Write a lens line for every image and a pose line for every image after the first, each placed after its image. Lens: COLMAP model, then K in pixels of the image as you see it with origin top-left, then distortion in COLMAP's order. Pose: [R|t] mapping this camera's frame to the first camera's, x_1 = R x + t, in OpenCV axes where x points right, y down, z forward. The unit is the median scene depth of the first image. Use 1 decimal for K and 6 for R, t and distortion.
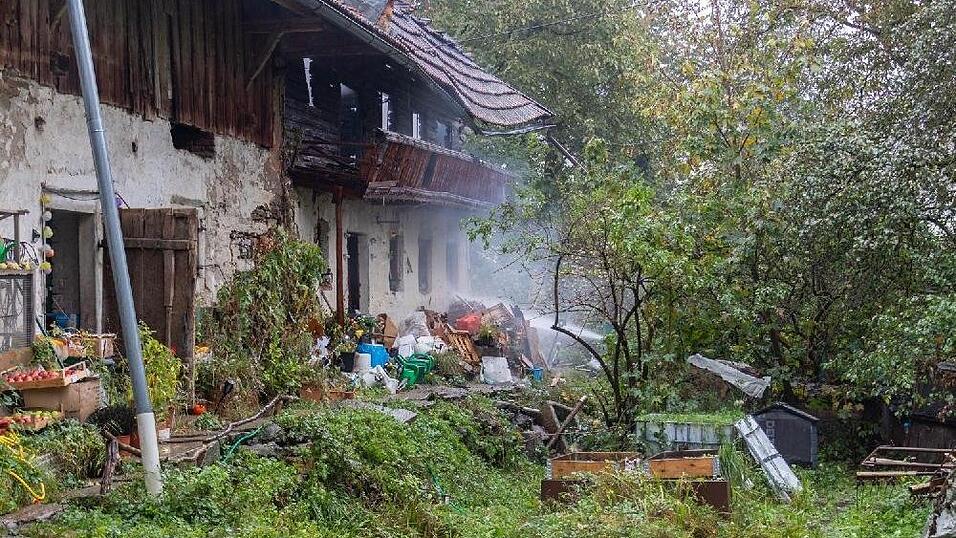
lens RADIAL K [[1508.6, 0, 478.0], [0, 1508.6, 269.0], [0, 0, 1]] dist [0.002449, -0.027402]
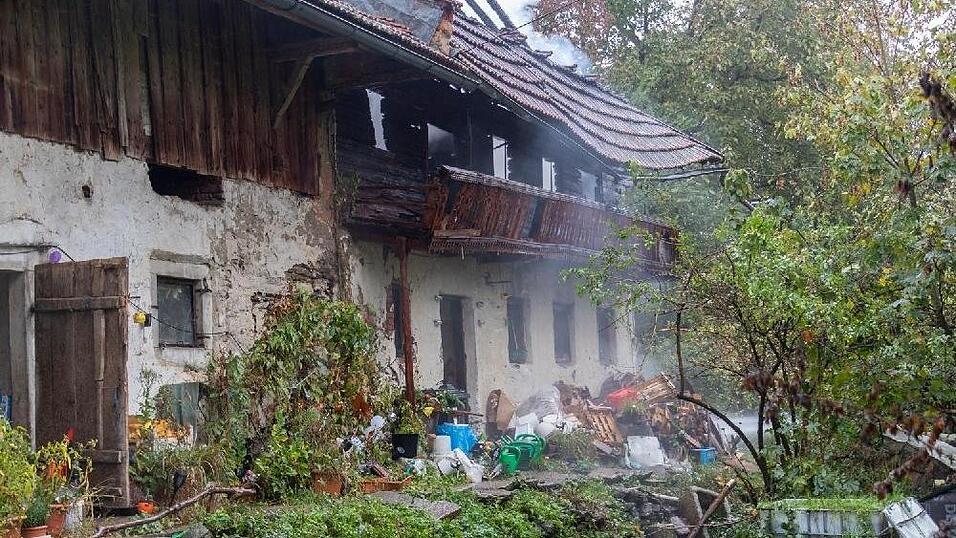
lens RADIAL K [[1508.6, 0, 478.0], [0, 1508.6, 269.0], [0, 0, 1]] dist [0.002449, -0.027402]
pose [[0.980554, -0.054176, -0.188623, 0.111085], [0.042660, 0.997000, -0.064588, 0.019815], [0.191556, 0.055286, 0.979923, 0.186291]]
